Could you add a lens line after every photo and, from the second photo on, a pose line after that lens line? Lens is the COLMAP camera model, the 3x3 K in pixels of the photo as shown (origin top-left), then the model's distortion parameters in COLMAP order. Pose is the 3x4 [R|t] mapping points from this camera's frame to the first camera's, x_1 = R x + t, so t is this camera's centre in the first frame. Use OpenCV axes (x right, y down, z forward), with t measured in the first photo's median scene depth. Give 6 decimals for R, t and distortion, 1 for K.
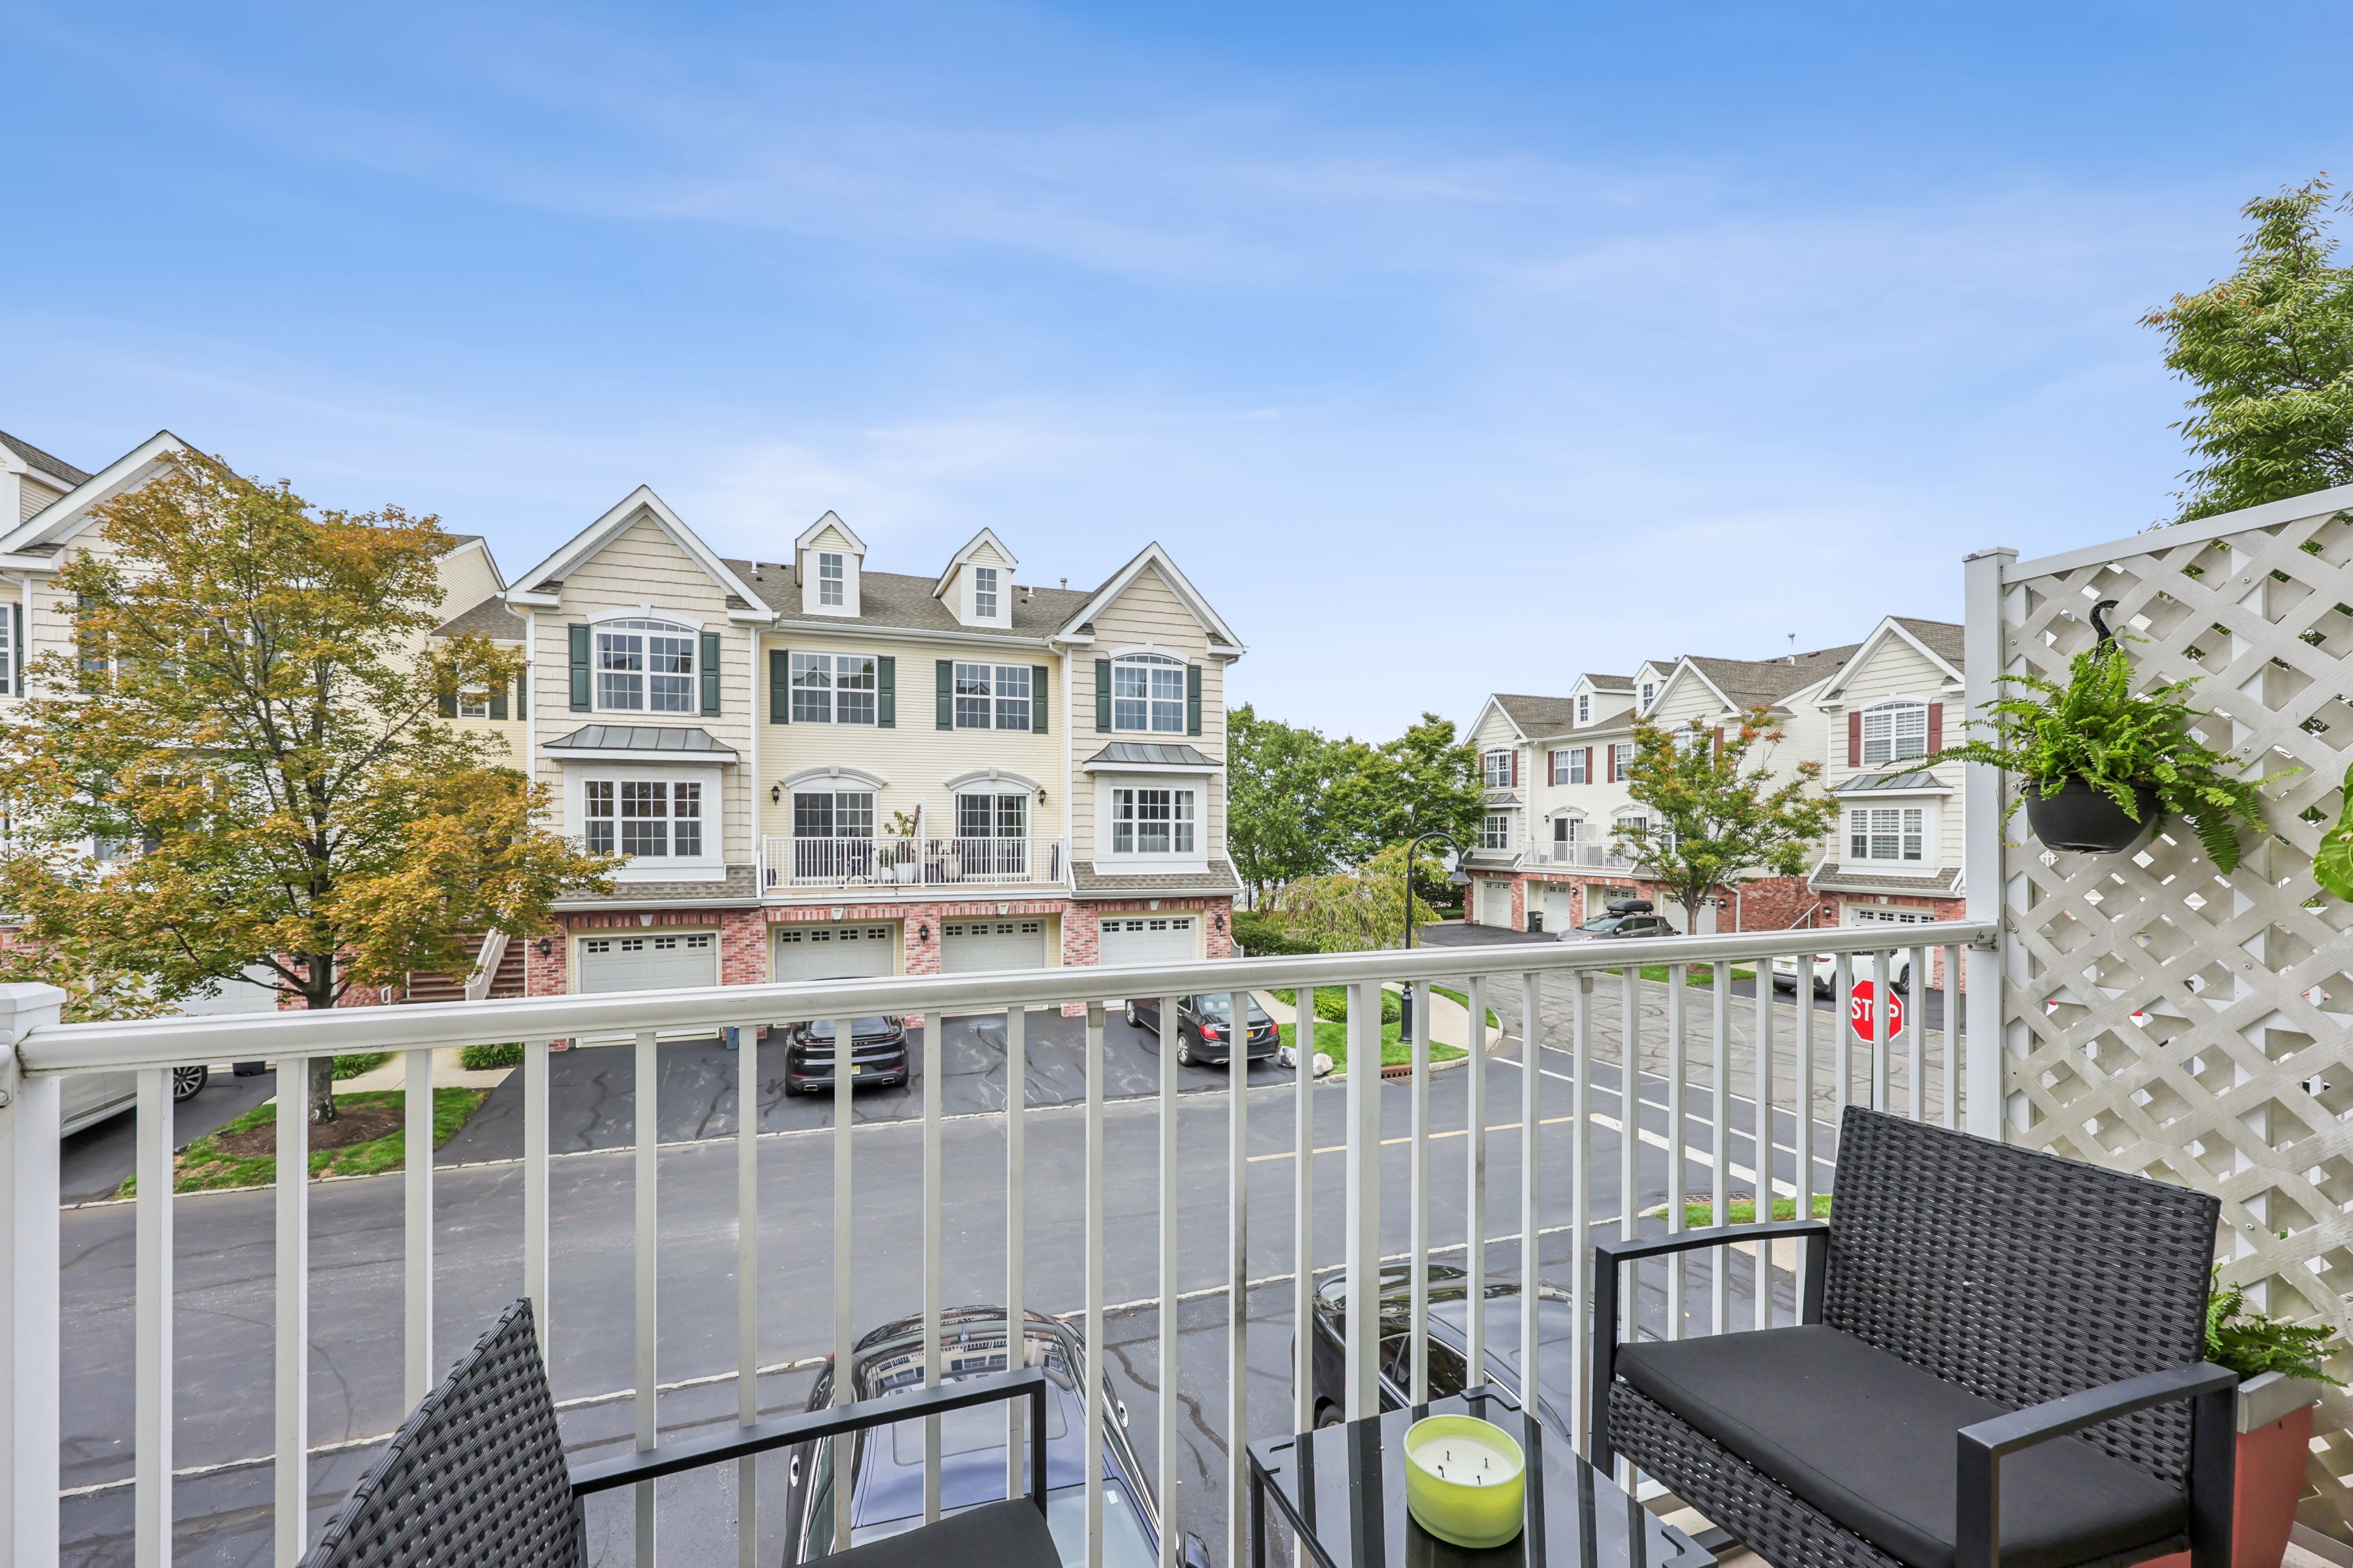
lens RADIAL K [[1059.0, 0, 1288.7], [0, 1059.0, 820.7], [0, 0, 1]] dist [0.008903, -0.001114]
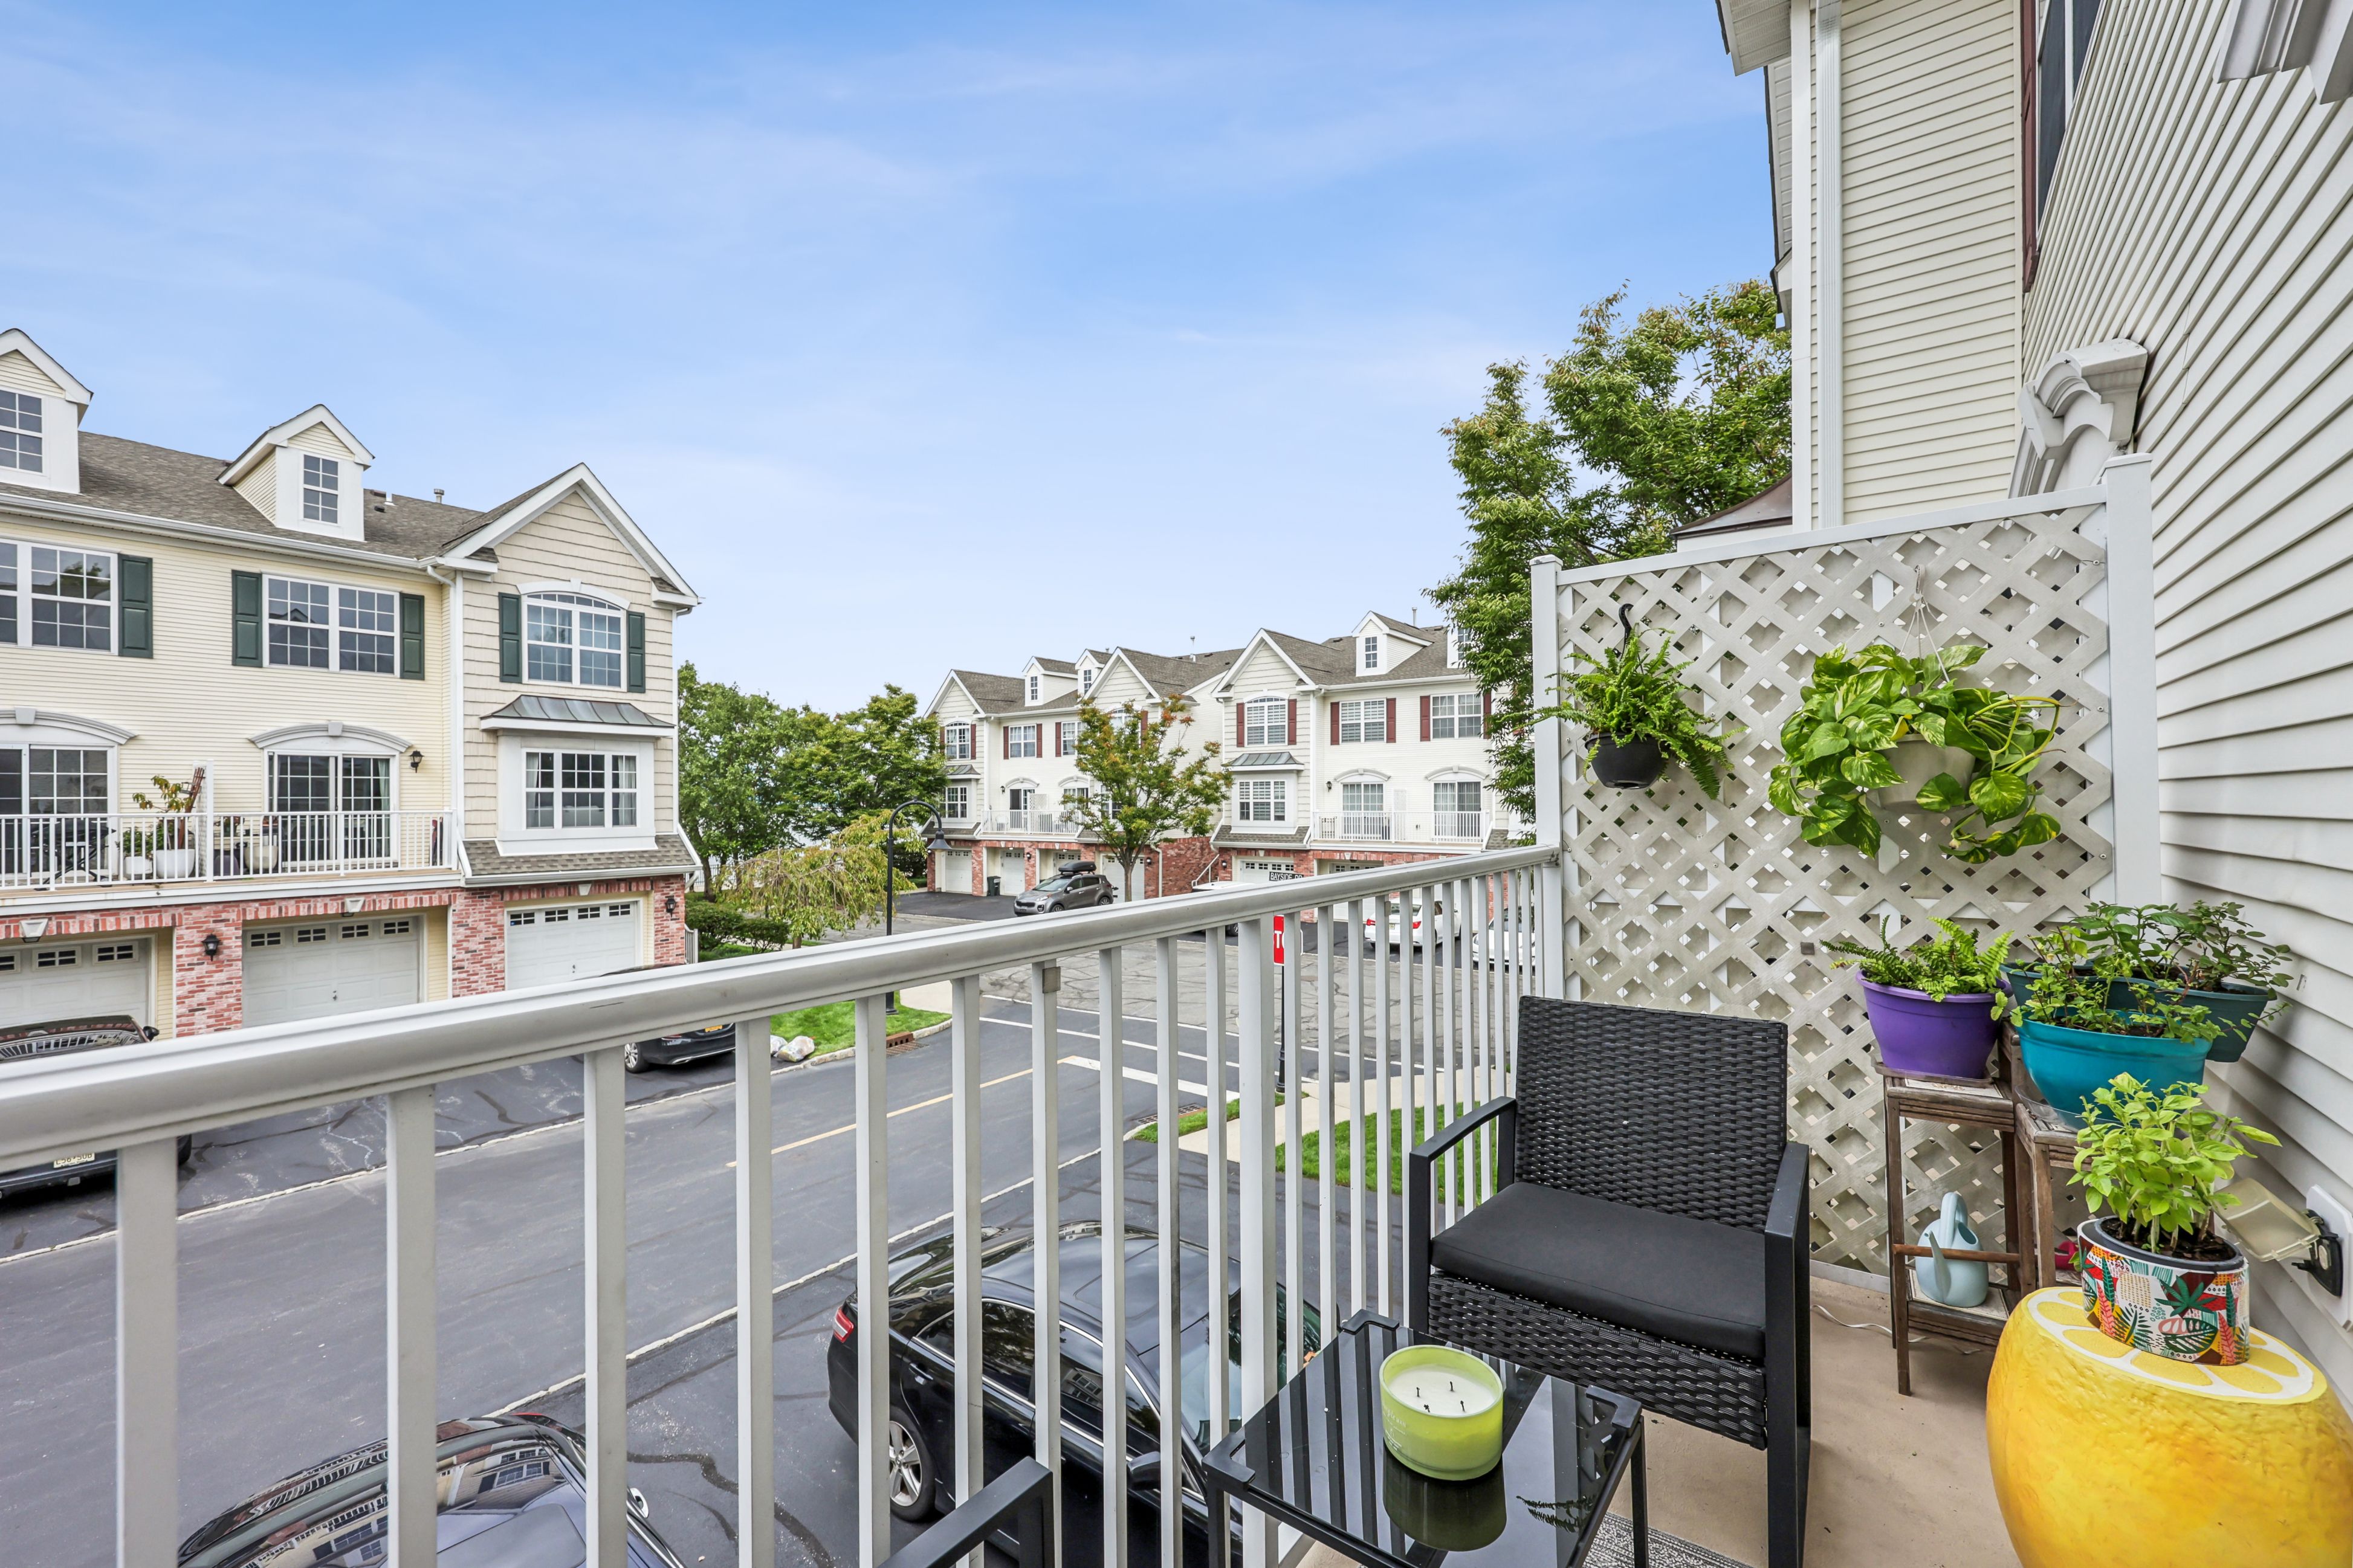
lens RADIAL K [[959.4, 0, 1207.7], [0, 959.4, 788.2], [0, 0, 1]] dist [0.003843, 0.000583]
pose [[0.848200, -0.001635, 0.529673, -0.113204], [0.009568, 0.999879, -0.012235, 0.013116], [-0.529589, 0.015446, 0.848114, 0.082287]]
